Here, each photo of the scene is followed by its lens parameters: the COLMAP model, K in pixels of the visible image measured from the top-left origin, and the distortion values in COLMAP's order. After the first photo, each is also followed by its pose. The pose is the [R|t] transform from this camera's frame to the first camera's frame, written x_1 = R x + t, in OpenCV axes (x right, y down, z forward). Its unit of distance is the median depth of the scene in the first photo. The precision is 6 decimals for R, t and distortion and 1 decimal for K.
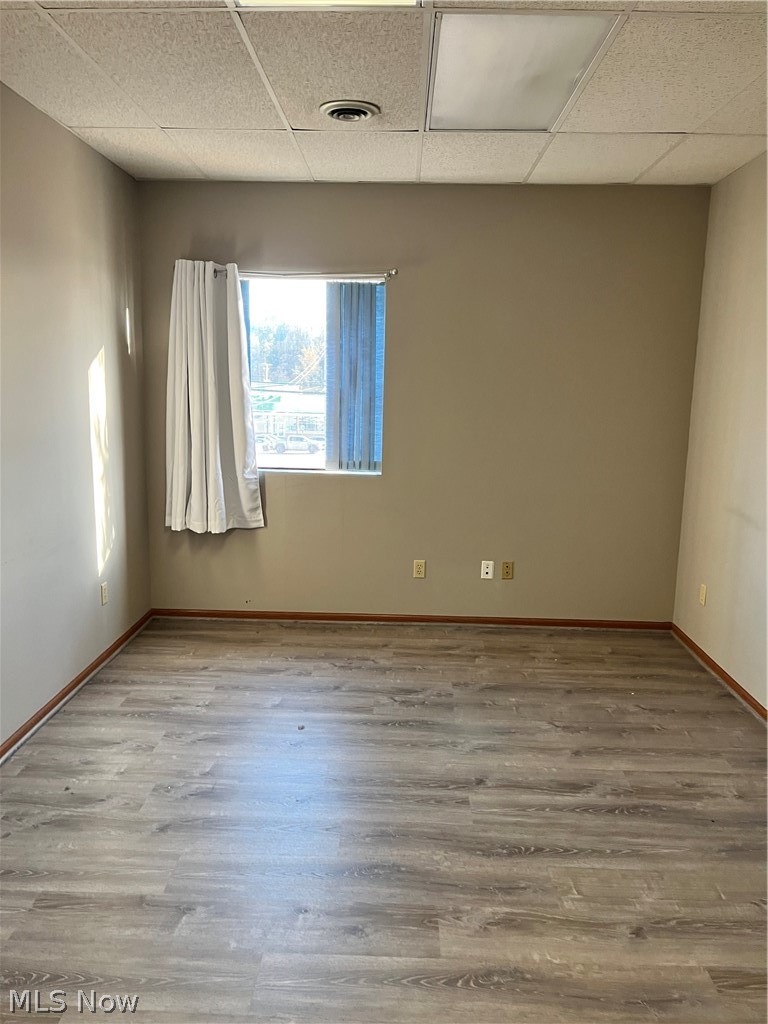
lens RADIAL K [[782.4, 0, 384.0], [0, 782.4, 512.0], [0, 0, 1]] dist [-0.005779, -0.004580]
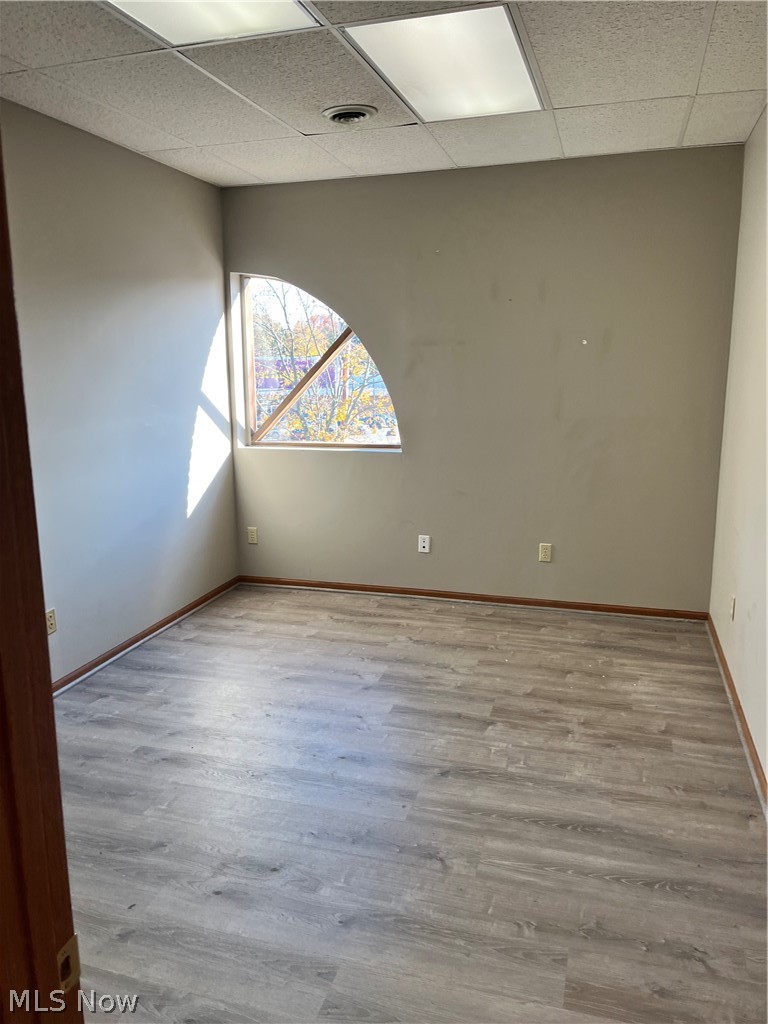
lens RADIAL K [[775.6, 0, 384.0], [0, 775.6, 512.0], [0, 0, 1]] dist [-0.007247, 0.000718]
pose [[0.963637, 0.022744, -0.266245, 0.295180], [-0.017946, 0.999630, 0.020442, 0.008666], [0.266611, -0.014921, 0.963689, -0.017204]]
